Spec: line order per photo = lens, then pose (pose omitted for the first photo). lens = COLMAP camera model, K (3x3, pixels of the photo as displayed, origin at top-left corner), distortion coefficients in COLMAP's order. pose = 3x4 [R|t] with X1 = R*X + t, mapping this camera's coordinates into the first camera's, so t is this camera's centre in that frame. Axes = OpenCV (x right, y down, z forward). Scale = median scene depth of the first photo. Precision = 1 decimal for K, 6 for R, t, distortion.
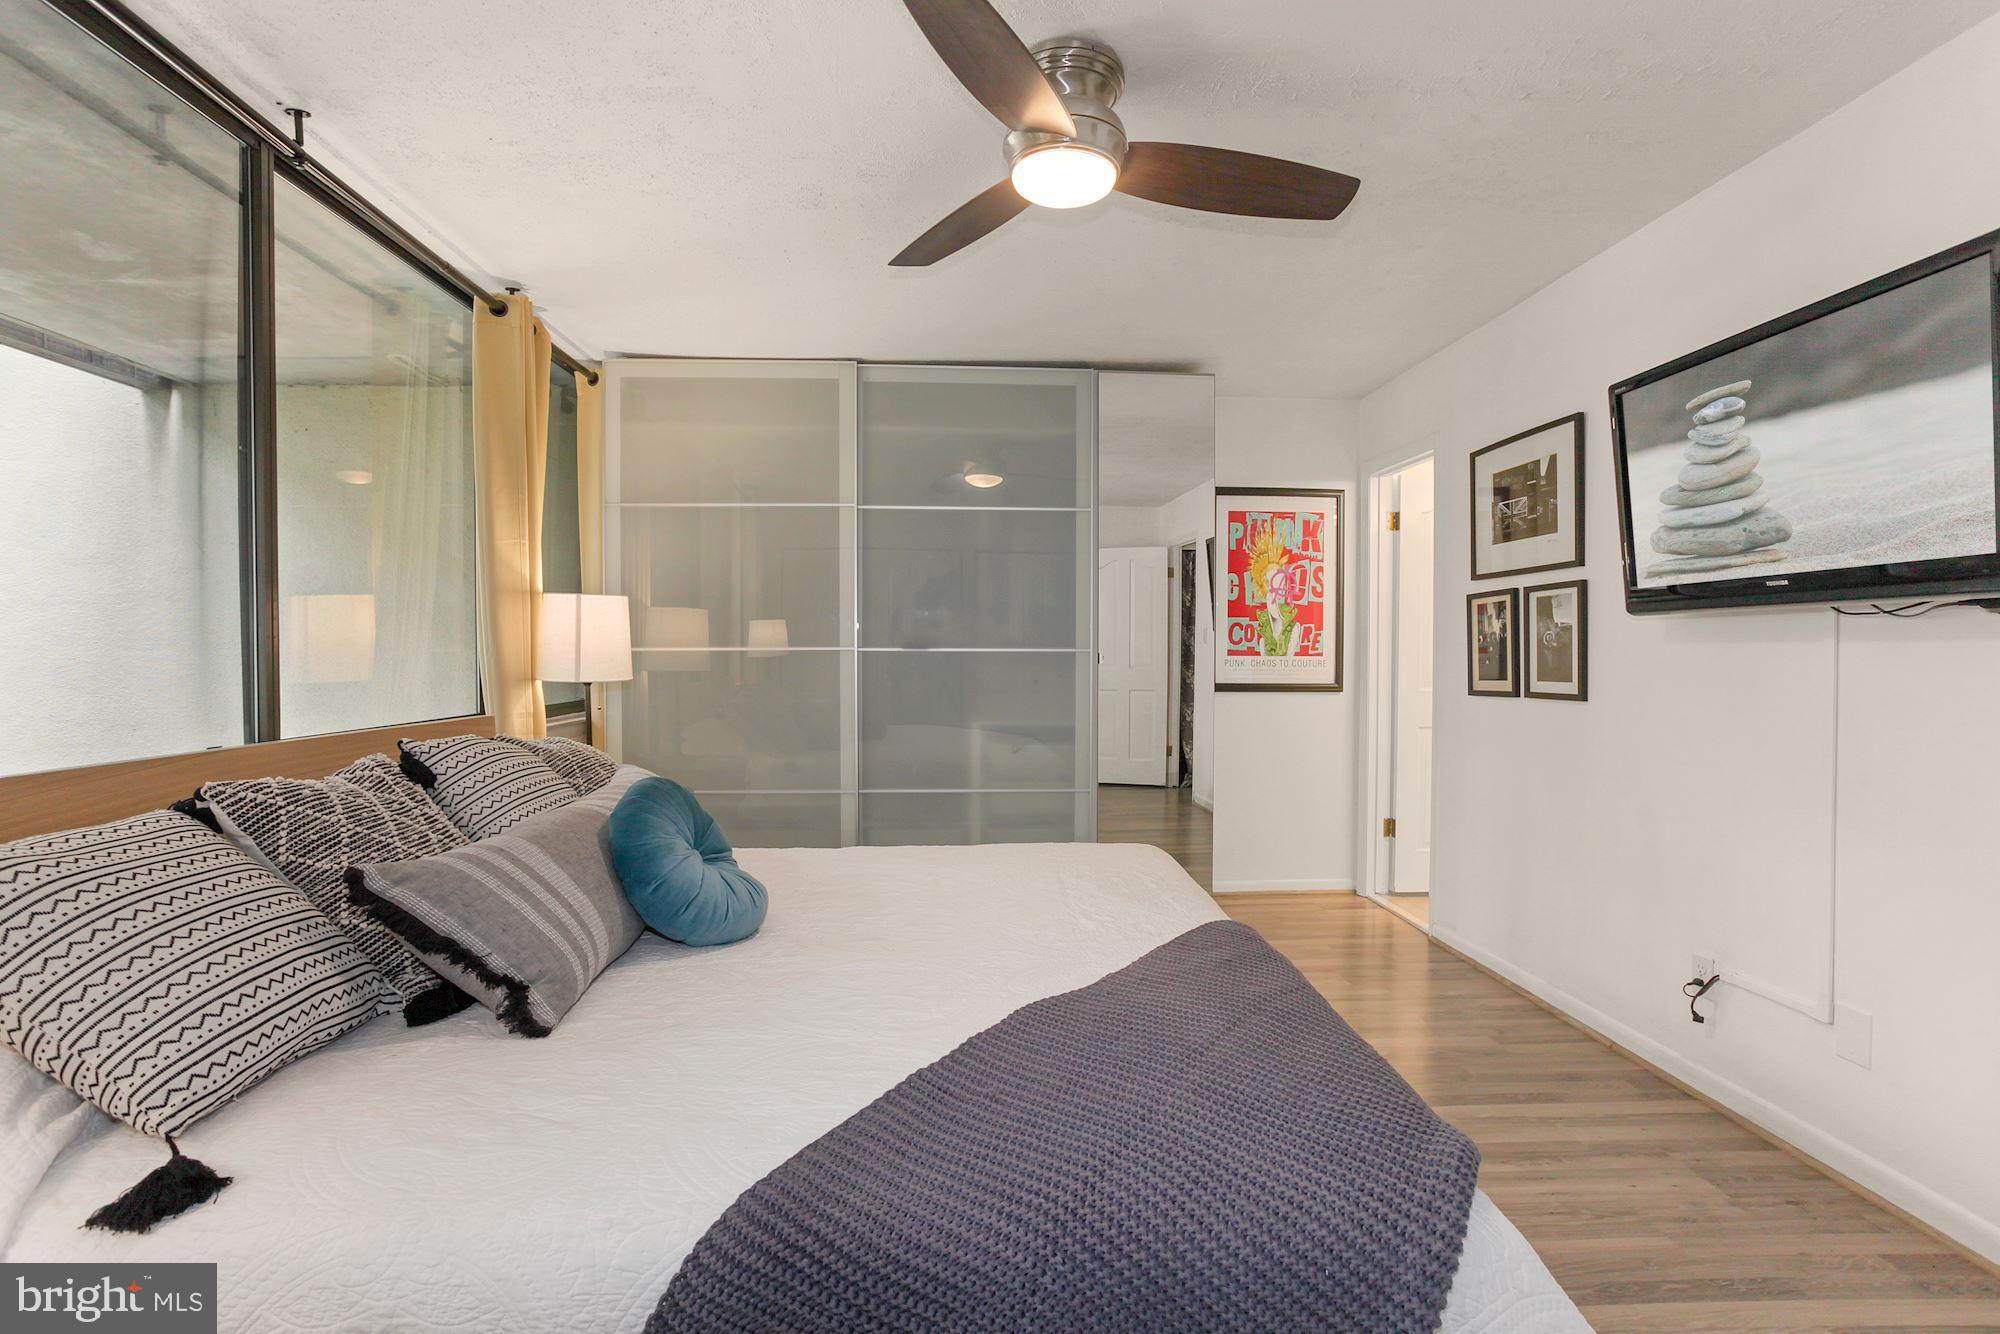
lens RADIAL K [[956.7, 0, 1016.3], [0, 956.7, 665.5], [0, 0, 1]] dist [-0.066724, 0.042722]
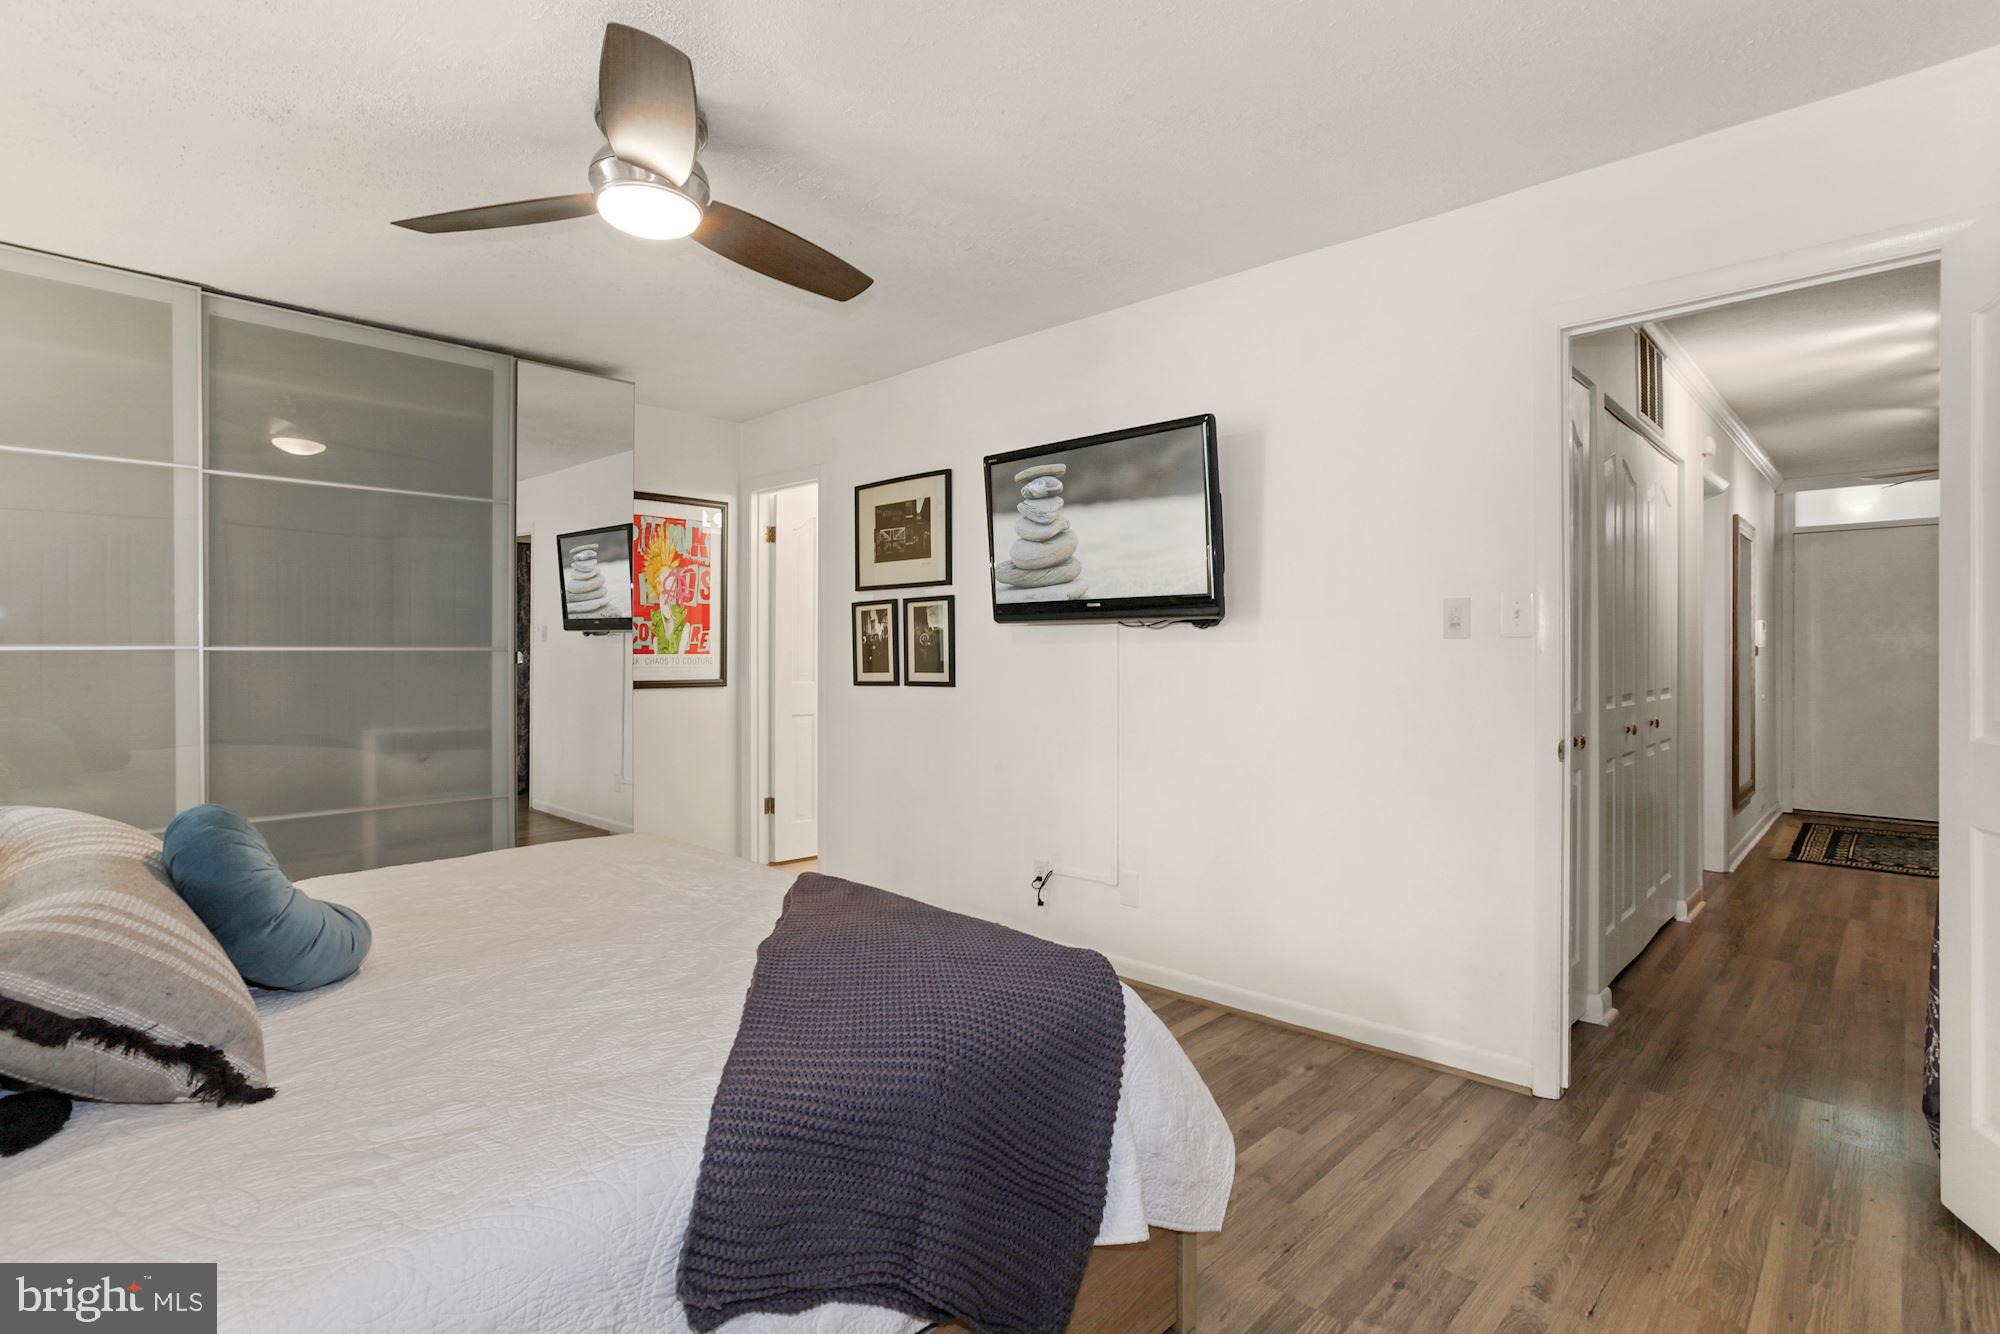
lens RADIAL K [[963.4, 0, 1002.3], [0, 963.4, 662.0], [0, 0, 1]] dist [-0.050484, 0.029763]
pose [[0.735485, -0.010944, 0.677452, -0.224923], [0.011497, 0.999927, 0.003672, -0.001129], [-0.677443, 0.005088, 0.735558, -0.040341]]
